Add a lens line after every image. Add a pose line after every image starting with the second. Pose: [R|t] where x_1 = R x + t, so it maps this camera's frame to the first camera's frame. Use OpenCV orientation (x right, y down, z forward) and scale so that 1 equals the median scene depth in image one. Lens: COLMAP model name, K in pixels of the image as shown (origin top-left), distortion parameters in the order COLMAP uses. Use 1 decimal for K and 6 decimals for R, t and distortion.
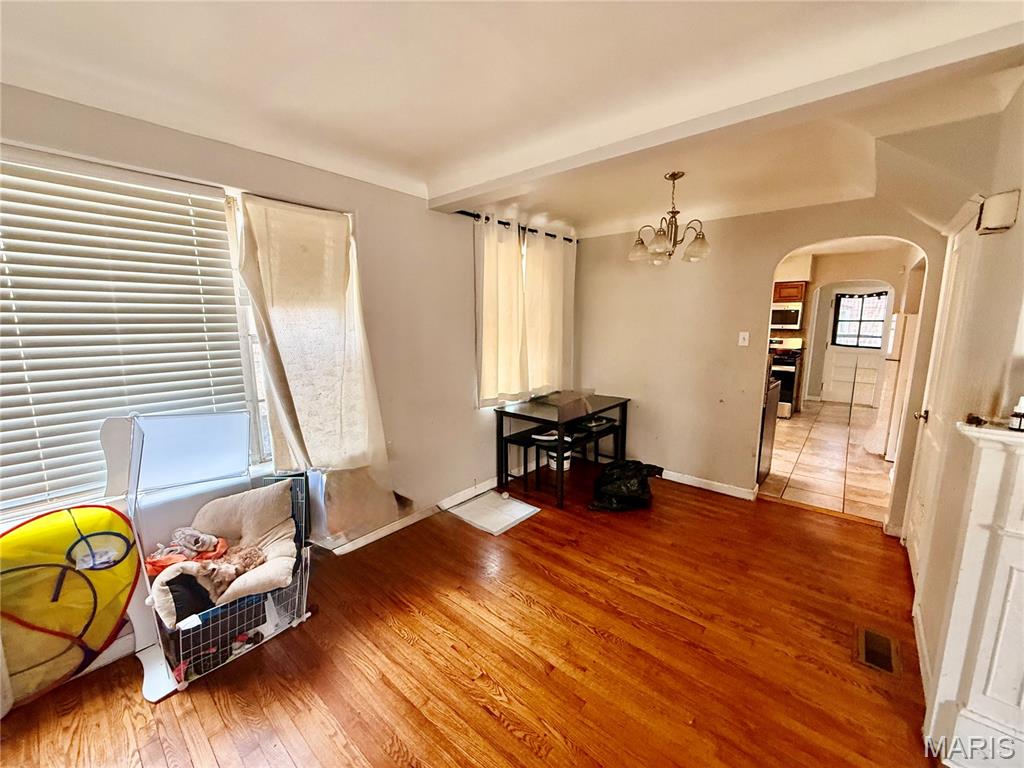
lens RADIAL K [[410.6, 0, 518.4], [0, 410.6, 378.7], [0, 0, 1]] dist [-0.002754, 0.000583]
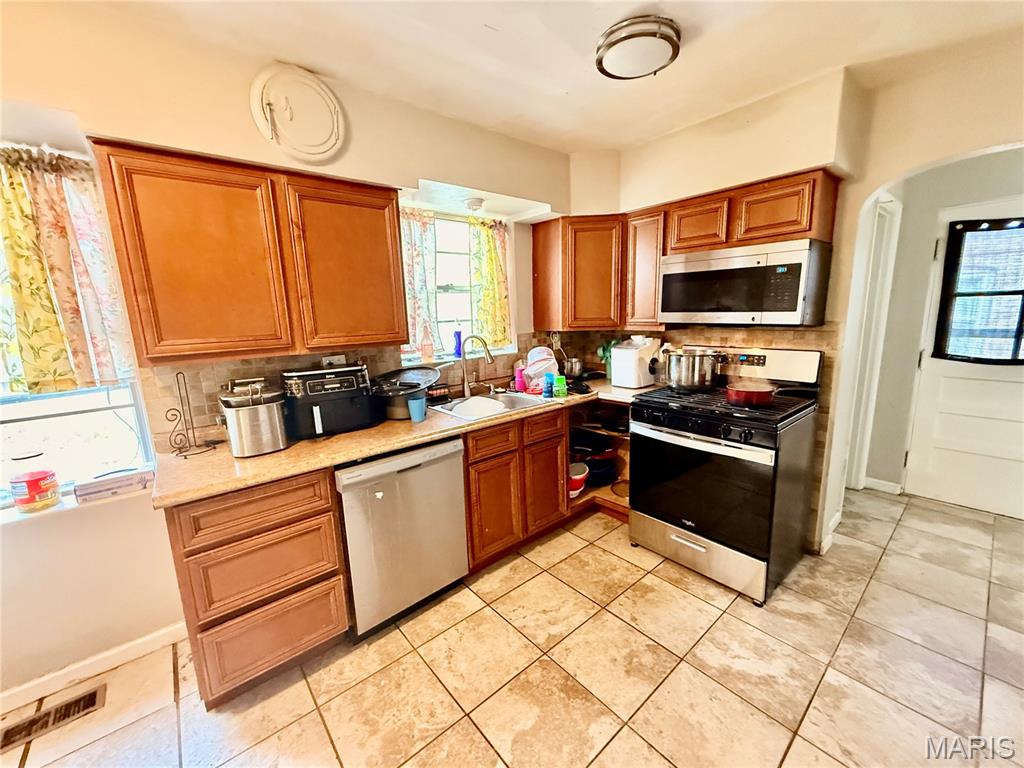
lens RADIAL K [[410.6, 0, 510.9], [0, 410.6, 387.8], [0, 0, 1]] dist [-0.002754, 0.000583]
pose [[0.984052, -0.004666, -0.177818, 0.558490], [0.011702, 0.999189, 0.038540, -0.092921], [0.177494, -0.040007, 0.983308, 0.694346]]
